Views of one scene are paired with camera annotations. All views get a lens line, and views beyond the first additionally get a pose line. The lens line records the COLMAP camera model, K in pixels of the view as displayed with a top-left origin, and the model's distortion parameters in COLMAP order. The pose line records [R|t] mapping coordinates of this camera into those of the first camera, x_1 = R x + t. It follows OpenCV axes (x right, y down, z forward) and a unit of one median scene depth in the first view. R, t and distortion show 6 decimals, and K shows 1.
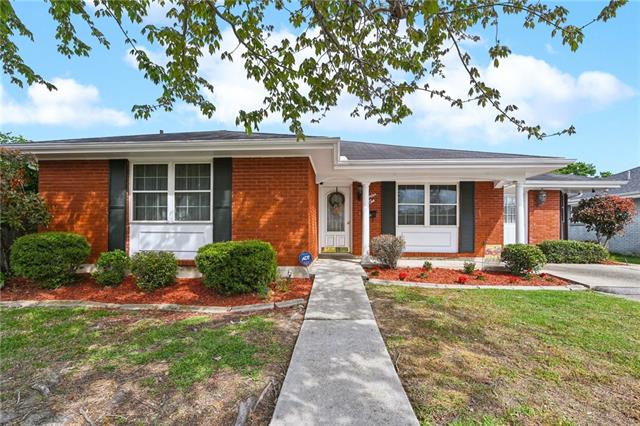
lens RADIAL K [[295.3, 0, 320.5], [0, 295.3, 228.0], [0, 0, 1]] dist [-0.001819, -0.000175]
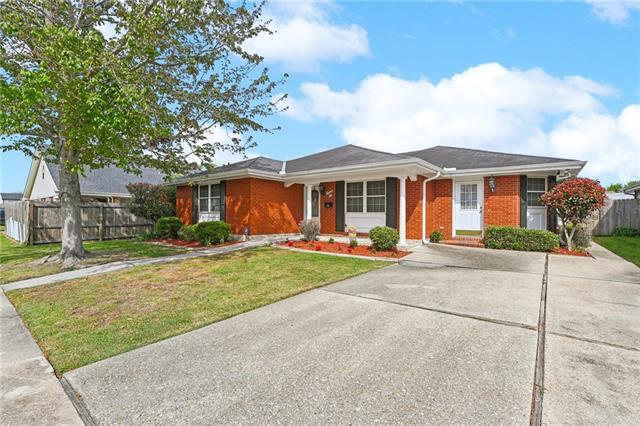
lens RADIAL K [[288.9, 0, 318.9], [0, 288.9, 215.7], [0, 0, 1]] dist [0.002971, 0.000120]
pose [[0.820077, 0.000675, -0.572252, 1.062535], [0.003235, 0.999978, 0.005815, -0.002970], [0.572244, -0.006620, 0.820057, -0.197375]]
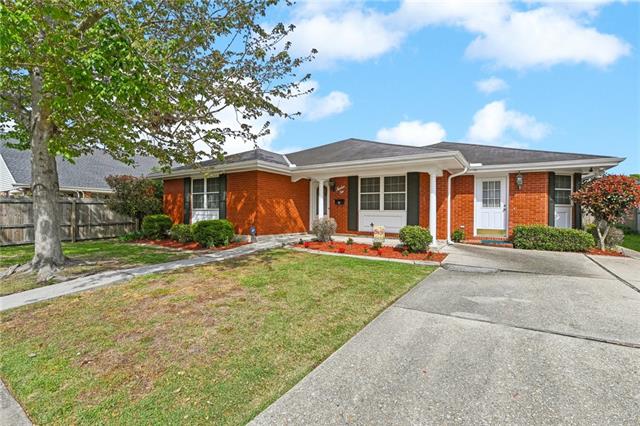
lens RADIAL K [[288.1, 0, 320.3], [0, 288.1, 215.2], [0, 0, 1]] dist [-0.000119, 0.000402]
pose [[0.869419, 0.006257, -0.494035, 0.831764], [0.000707, 0.999903, 0.013908, -0.005887], [0.494075, -0.012441, 0.869331, -0.182197]]
